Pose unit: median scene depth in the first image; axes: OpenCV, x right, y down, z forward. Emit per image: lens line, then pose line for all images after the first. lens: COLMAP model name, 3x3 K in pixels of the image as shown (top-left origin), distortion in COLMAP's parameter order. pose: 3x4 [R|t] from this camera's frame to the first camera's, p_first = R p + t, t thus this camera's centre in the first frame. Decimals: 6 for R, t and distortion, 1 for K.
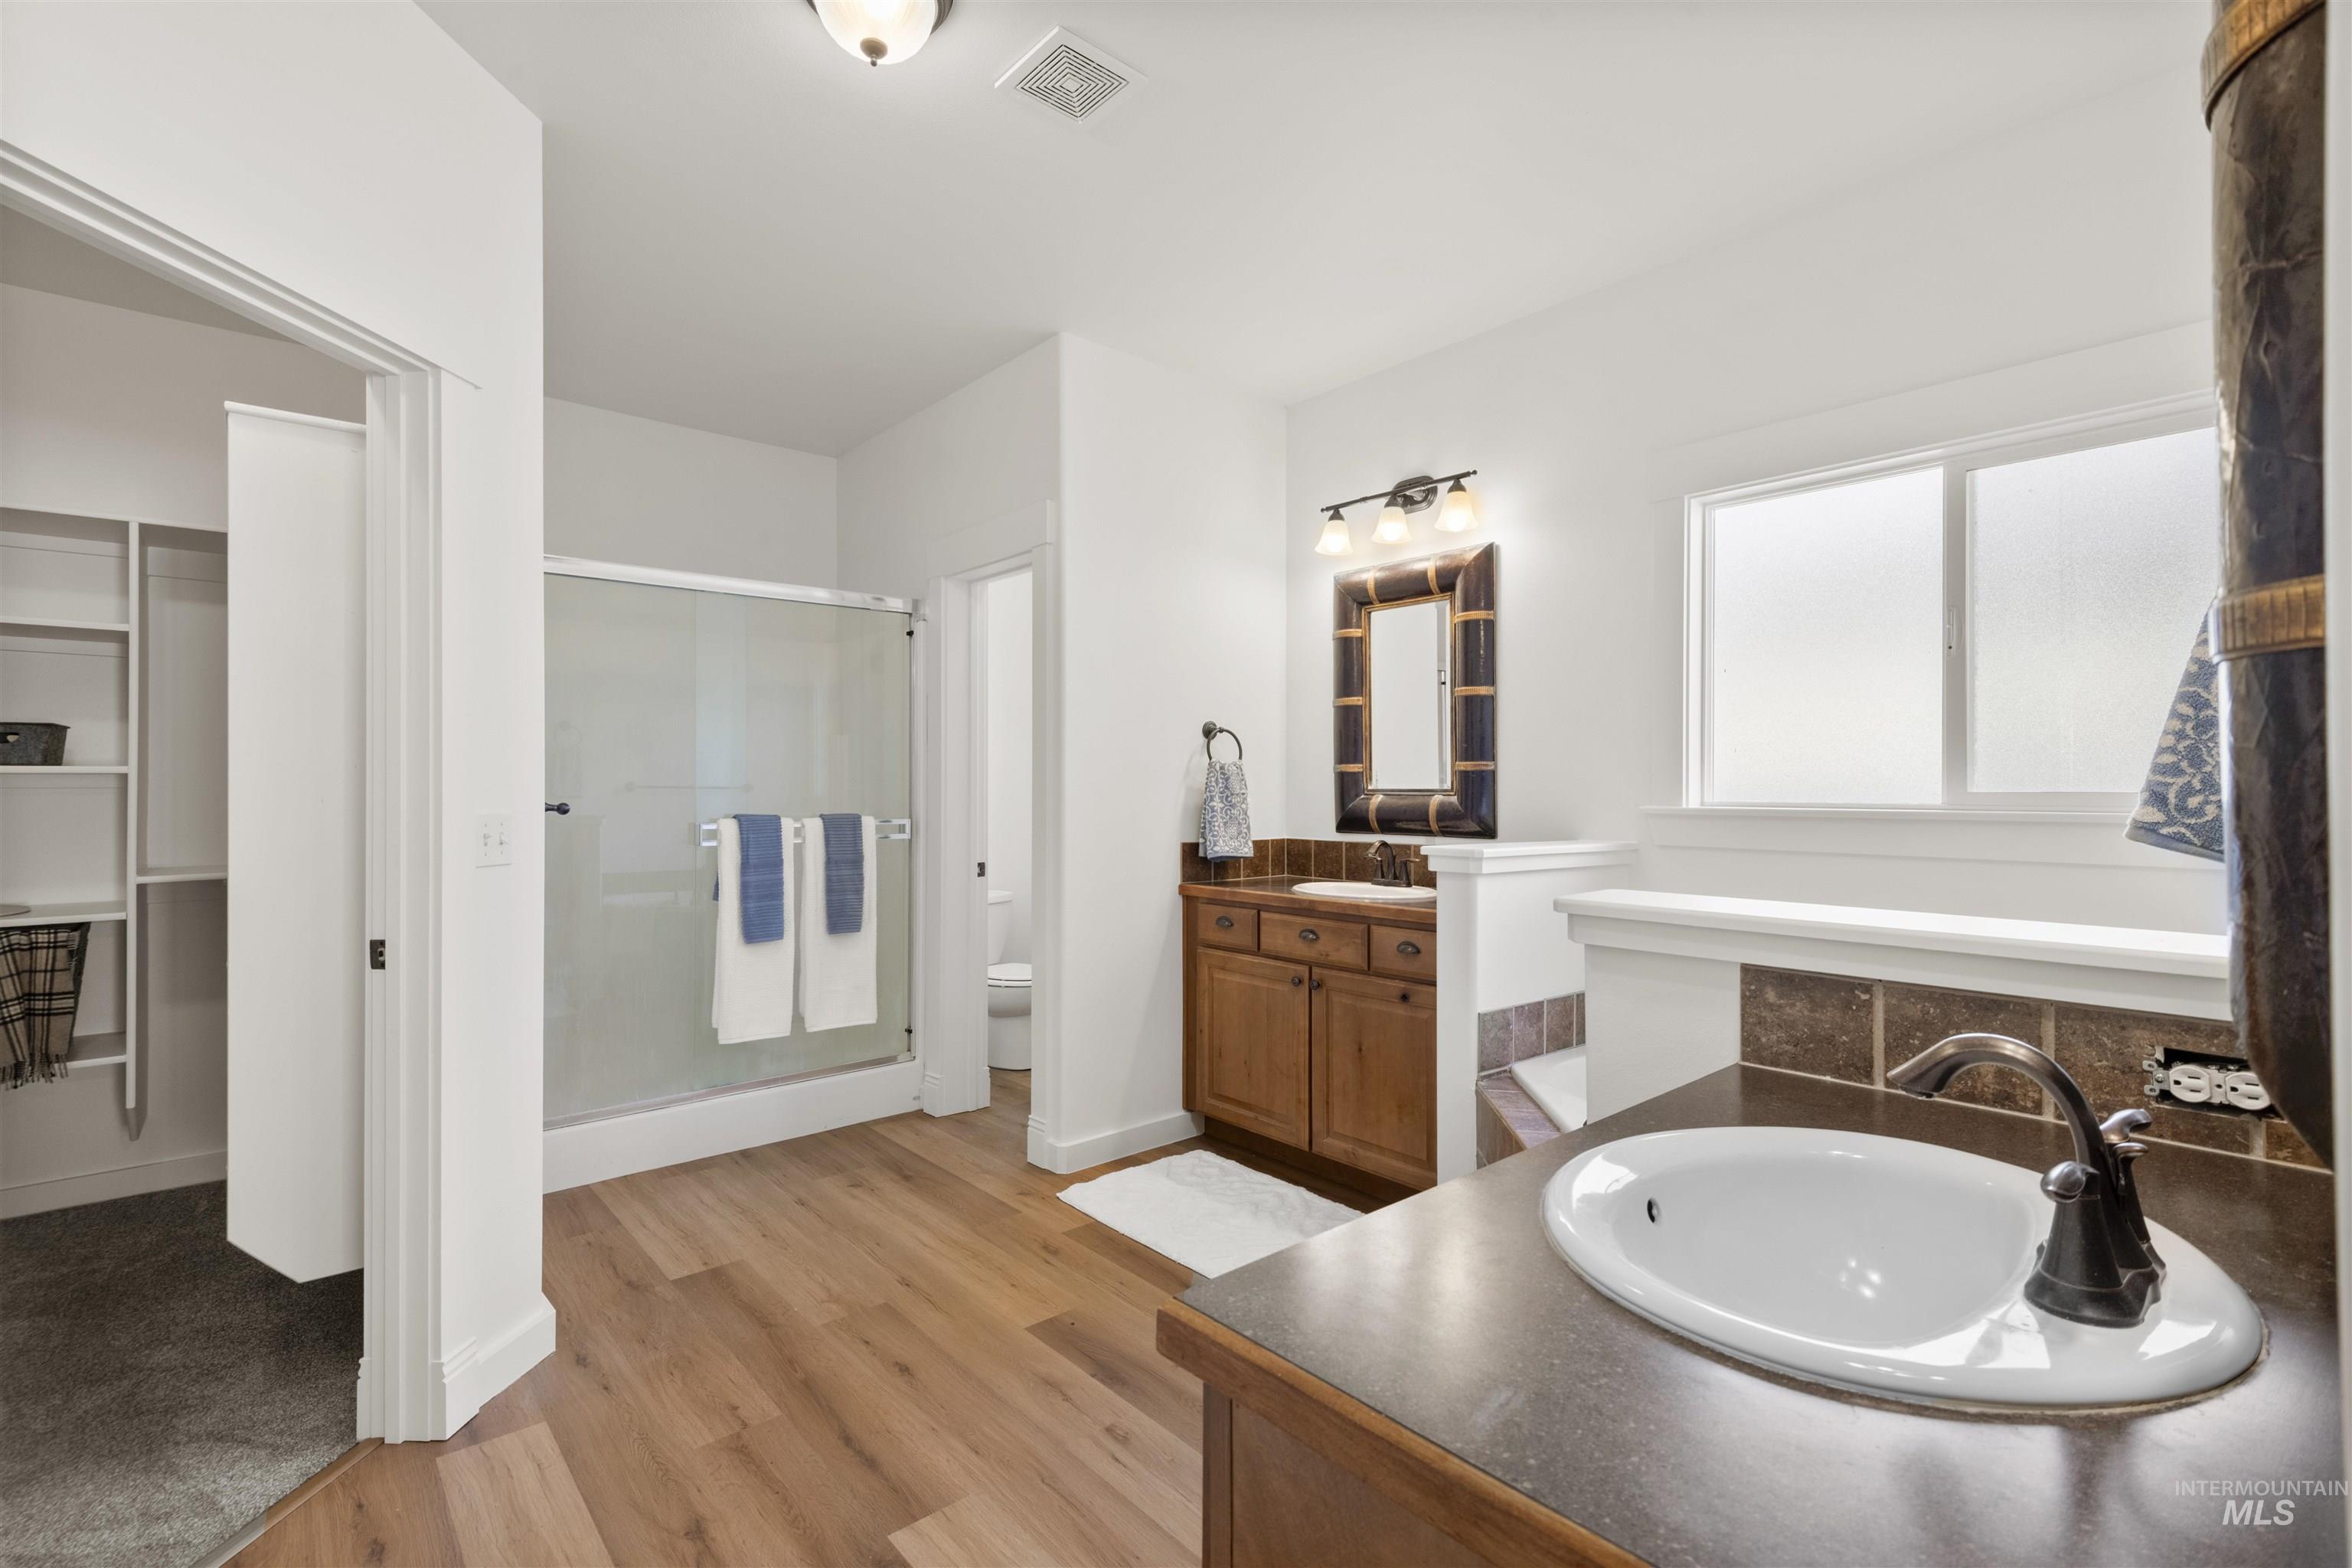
lens RADIAL K [[1063.1, 0, 1171.4], [0, 1063.1, 781.4], [0, 0, 1]] dist [0.009920, -0.003323]
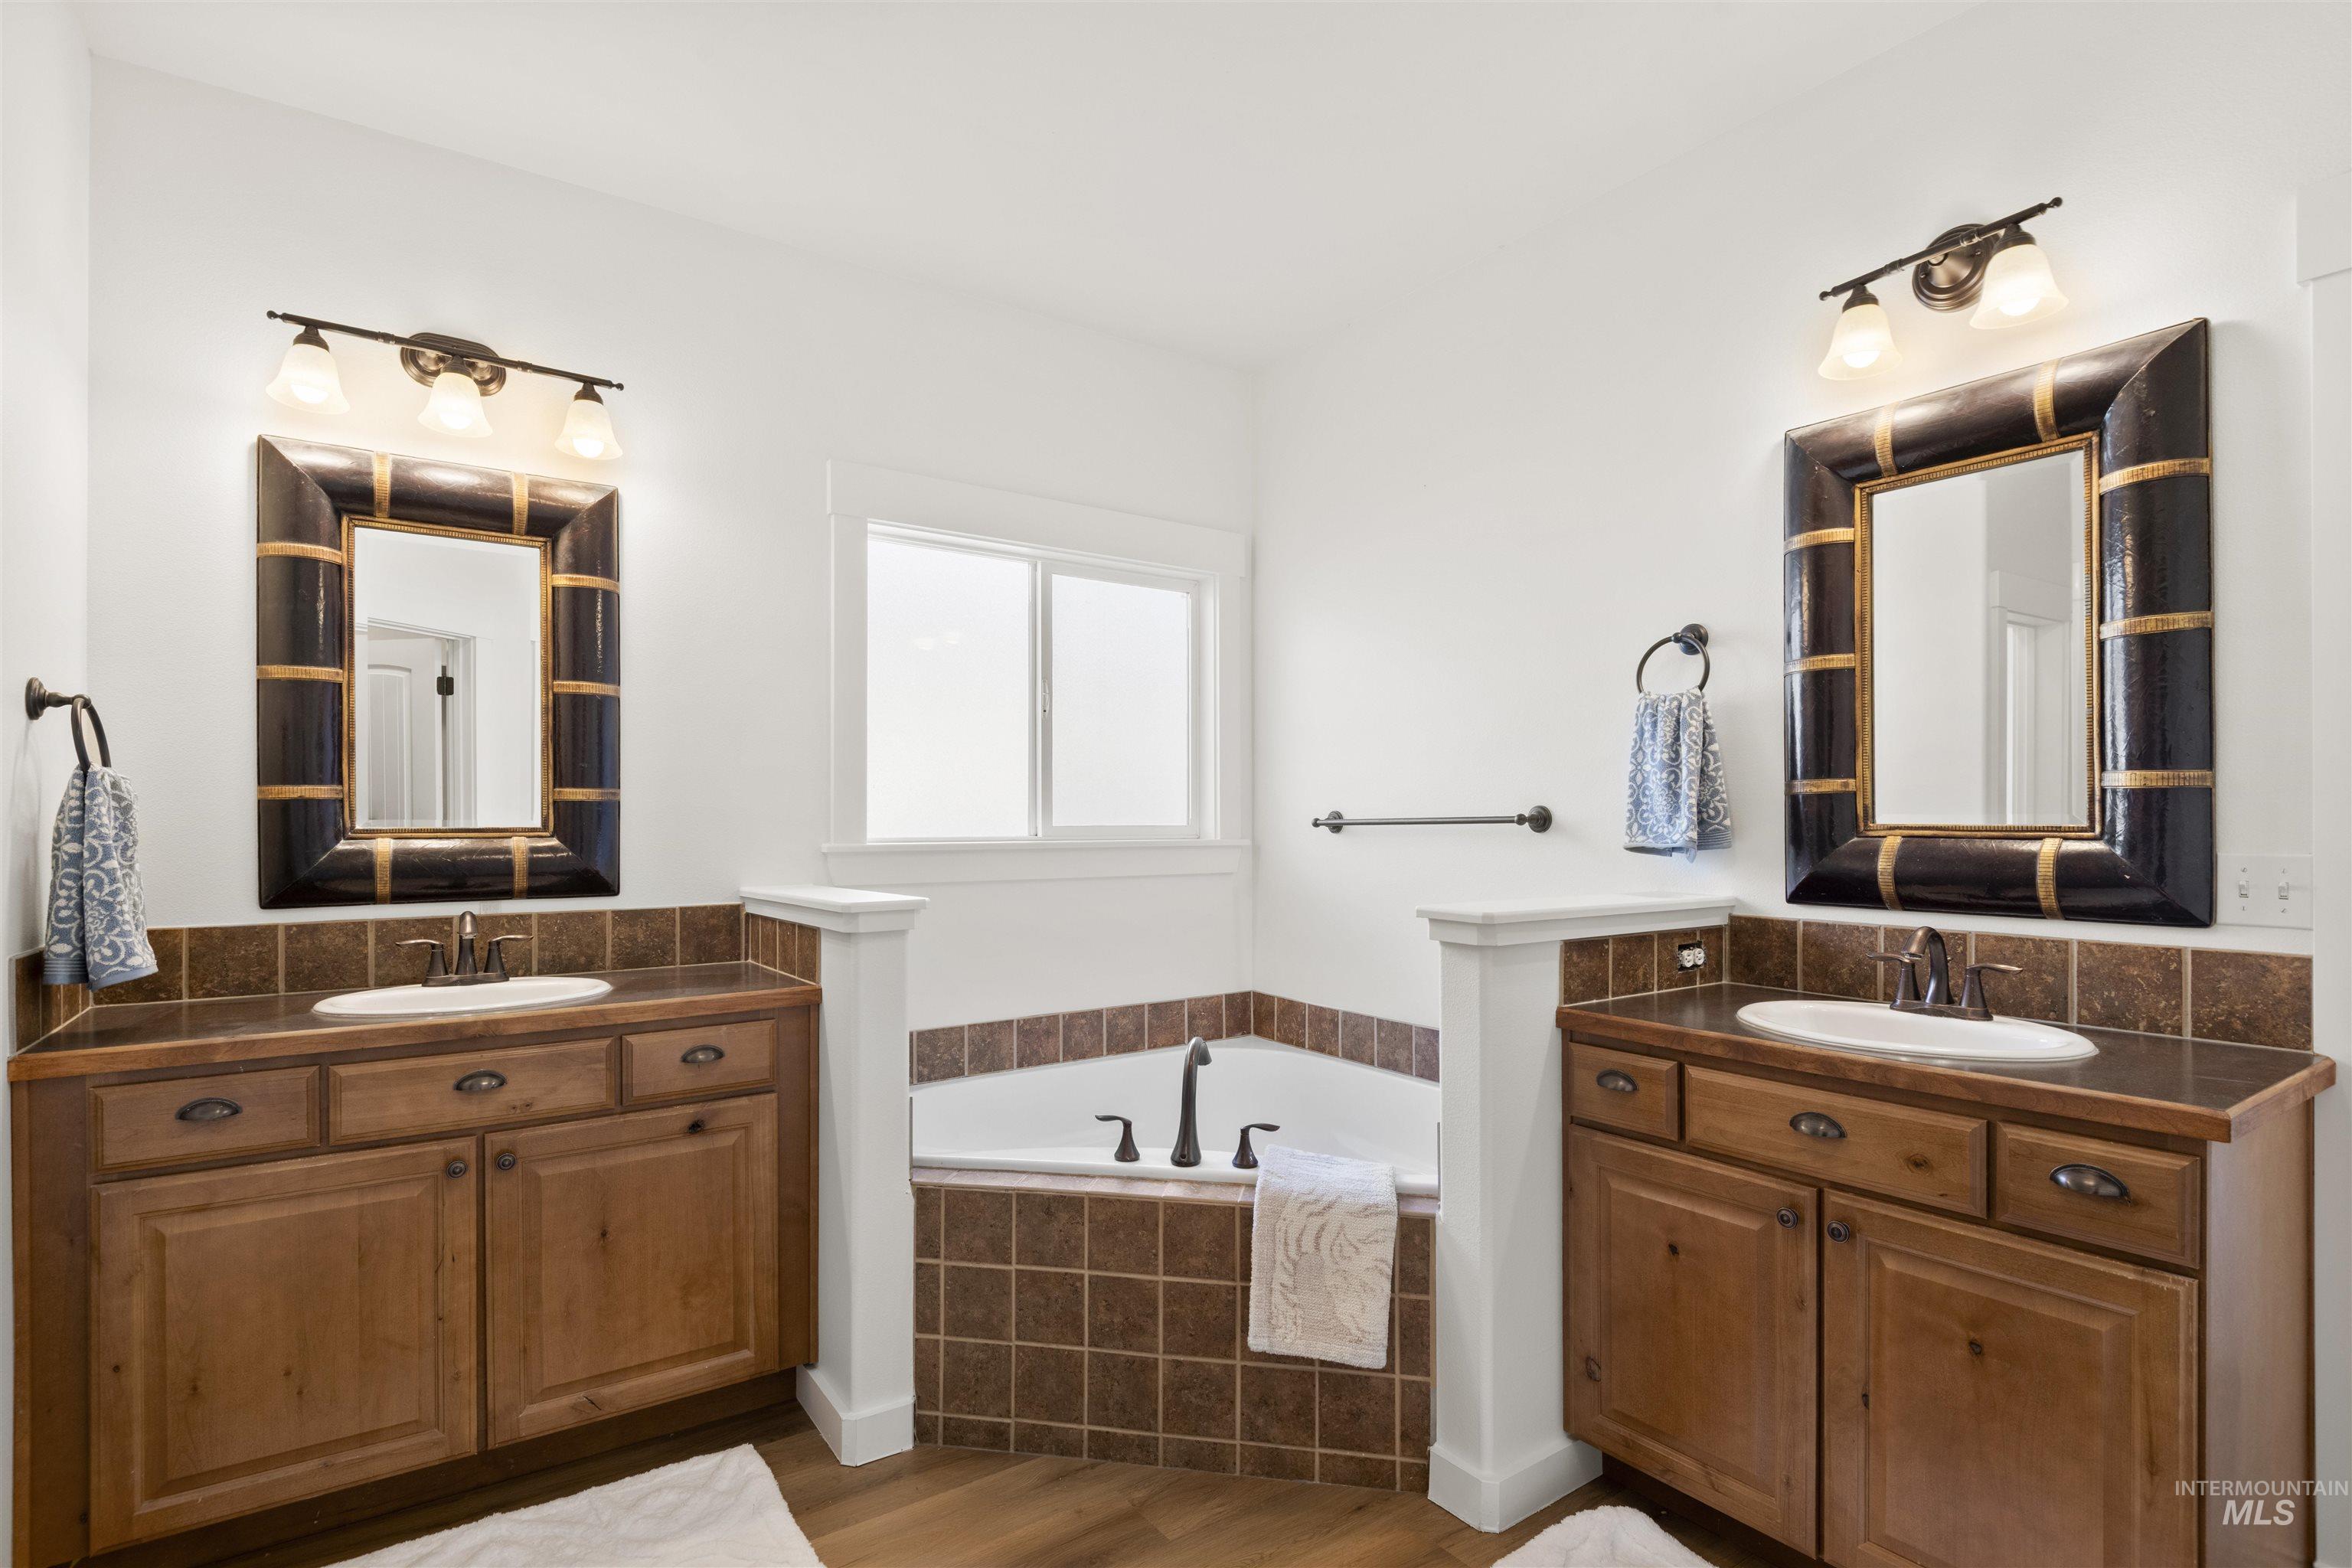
lens RADIAL K [[1200.4, 0, 1140.5], [0, 1200.4, 818.6], [0, 0, 1]] dist [0.013965, -0.007437]
pose [[0.083832, -0.000160, 0.996480, -0.526890], [-0.004728, 0.999989, 0.000558, -0.001096], [-0.996469, -0.004758, 0.083830, 0.621463]]
